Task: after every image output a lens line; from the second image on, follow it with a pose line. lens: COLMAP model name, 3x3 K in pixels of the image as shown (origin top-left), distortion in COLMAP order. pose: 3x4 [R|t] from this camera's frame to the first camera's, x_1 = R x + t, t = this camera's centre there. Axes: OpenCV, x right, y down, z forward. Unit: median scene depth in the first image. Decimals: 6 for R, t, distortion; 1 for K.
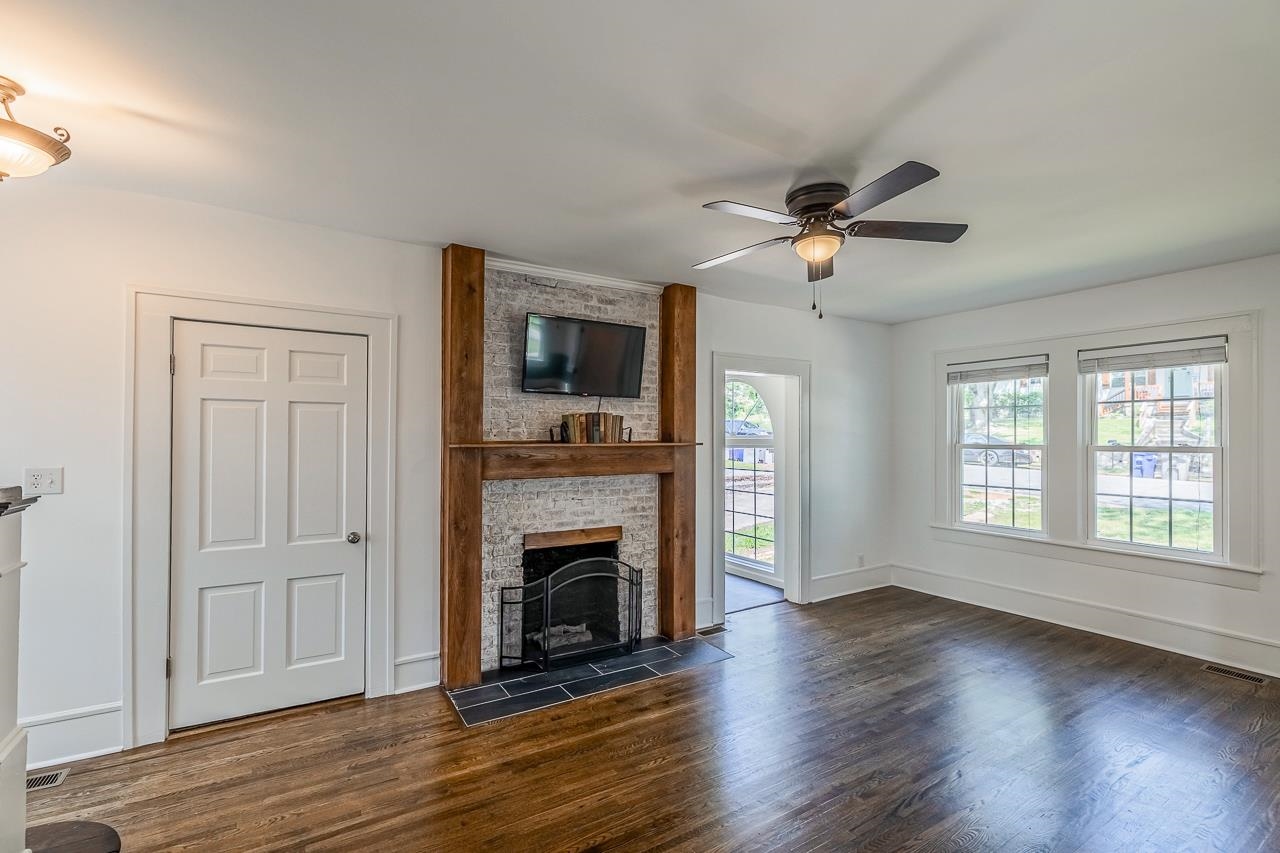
lens RADIAL K [[539.4, 0, 641.0], [0, 539.4, 432.5], [0, 0, 1]] dist [-0.001402, -0.000129]
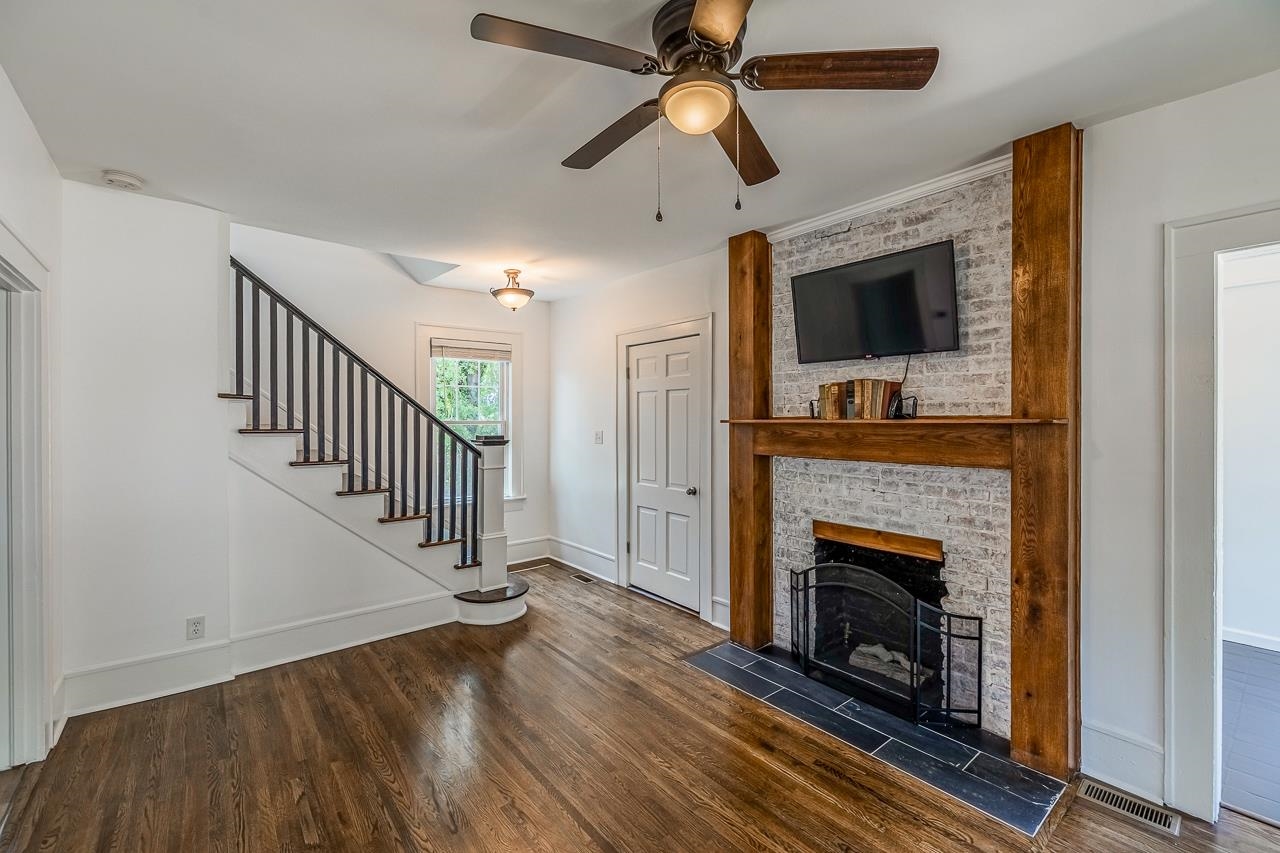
lens RADIAL K [[559.6, 0, 635.1], [0, 559.6, 420.7], [0, 0, 1]] dist [0.002539, -0.000061]
pose [[0.128384, 0.003221, -0.991719, 0.678569], [0.016256, 0.999854, 0.005352, 0.012560], [0.991591, -0.016809, 0.128313, 0.584906]]
